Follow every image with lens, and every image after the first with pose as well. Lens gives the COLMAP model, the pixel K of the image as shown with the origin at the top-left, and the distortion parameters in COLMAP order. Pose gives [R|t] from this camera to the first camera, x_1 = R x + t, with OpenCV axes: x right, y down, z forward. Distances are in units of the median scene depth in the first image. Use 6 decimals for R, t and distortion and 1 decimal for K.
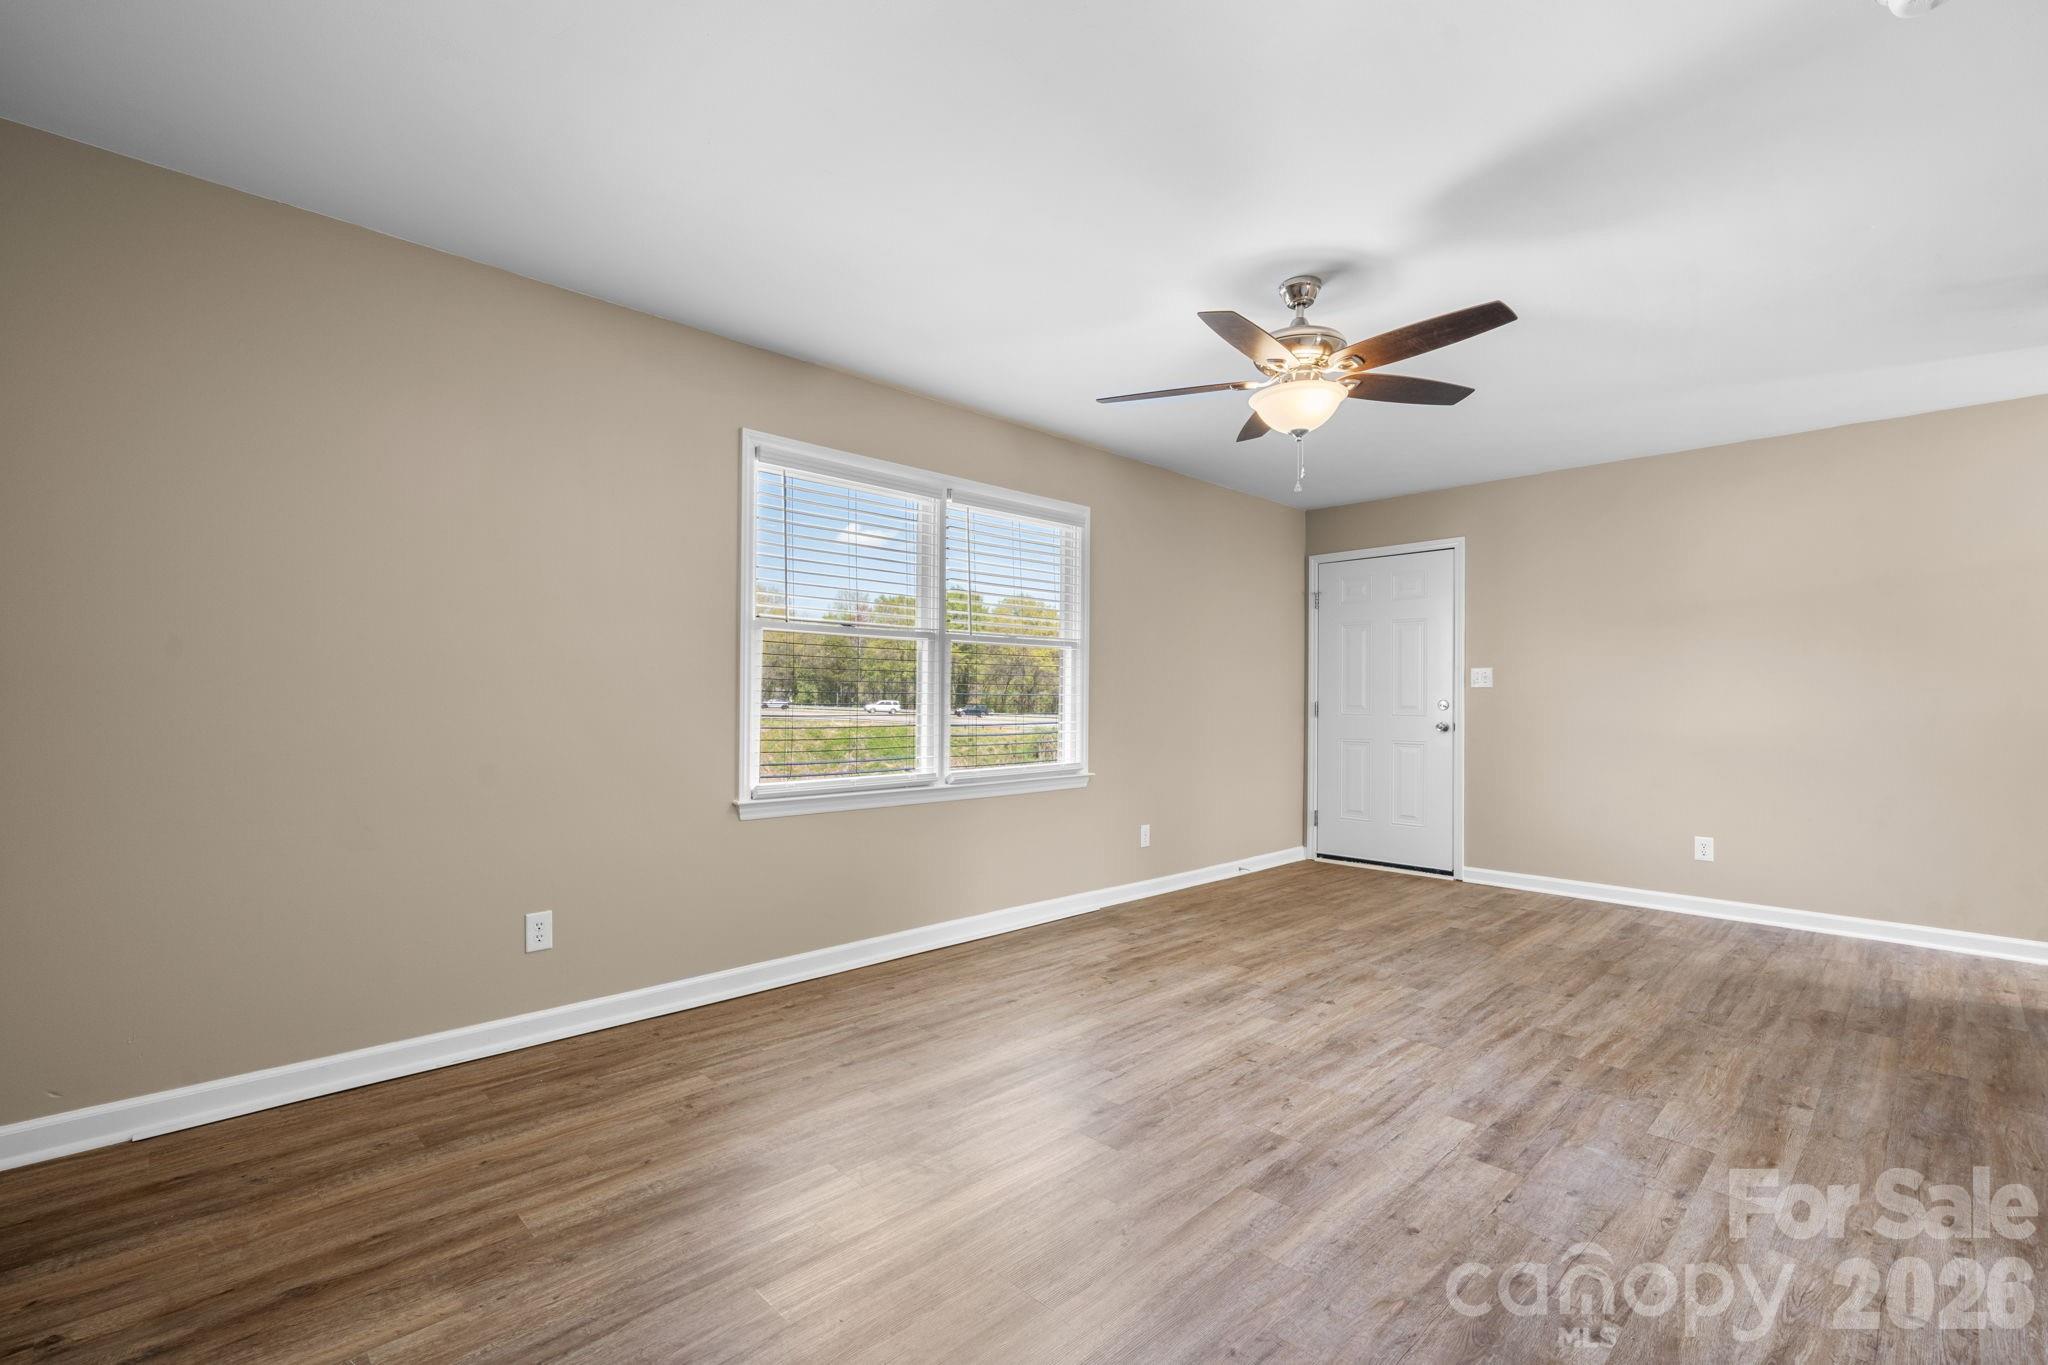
lens RADIAL K [[909.2, 0, 996.8], [0, 909.2, 696.3], [0, 0, 1]] dist [0.000261, -0.000125]
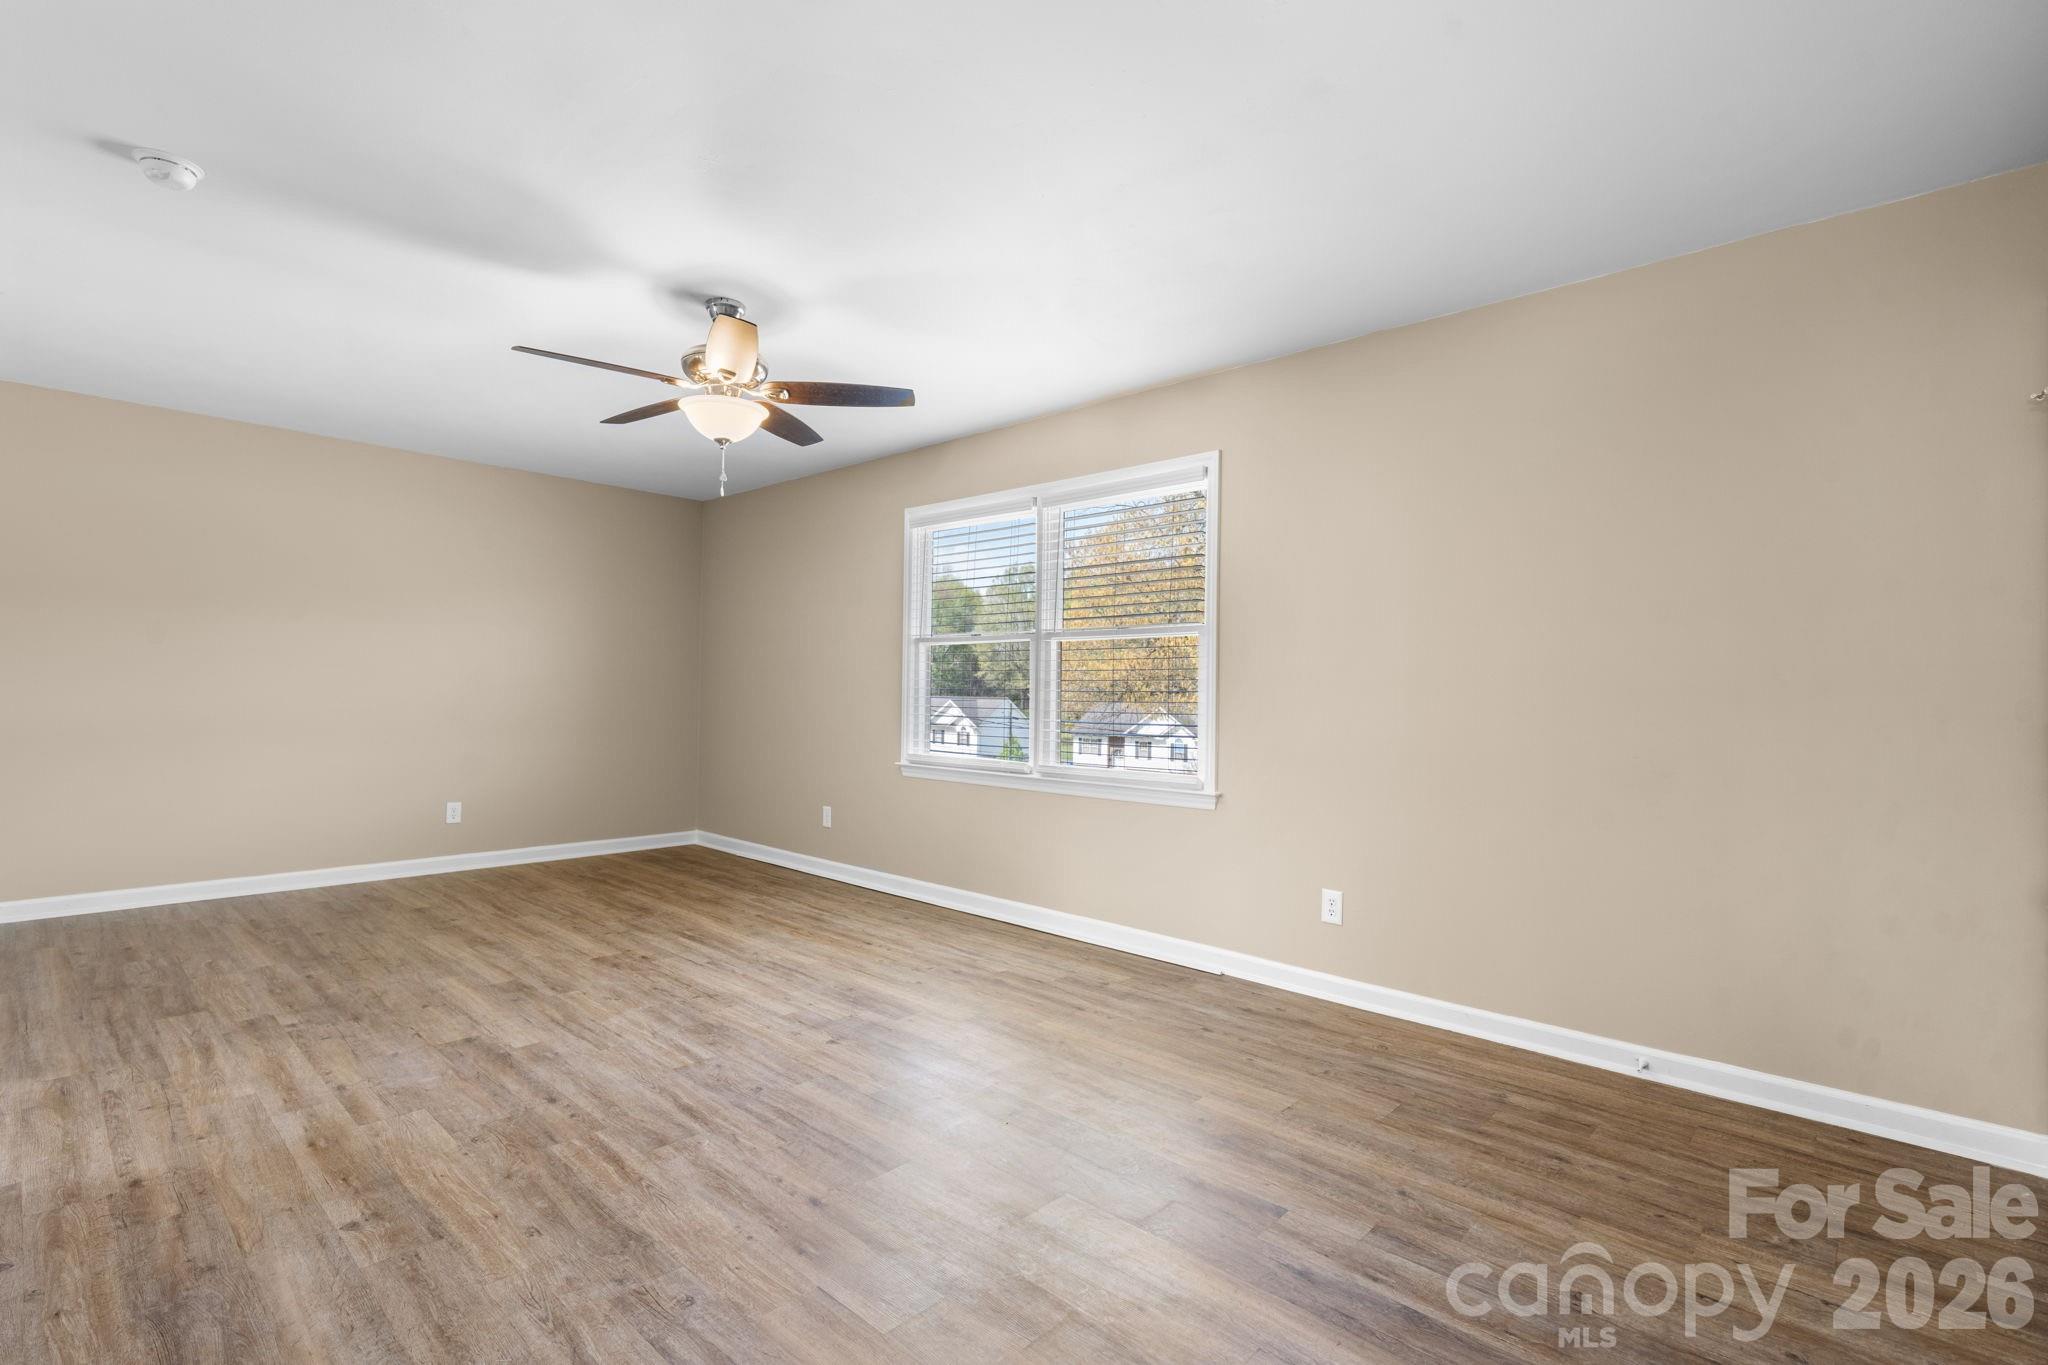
lens RADIAL K [[909.2, 0, 996.8], [0, 909.2, 696.3], [0, 0, 1]] dist [0.000261, -0.000125]
pose [[0.063868, -0.001357, -0.997957, 1.428953], [-0.013837, 0.999902, -0.002245, 0.010045], [0.997862, 0.013952, 0.063843, 1.264975]]
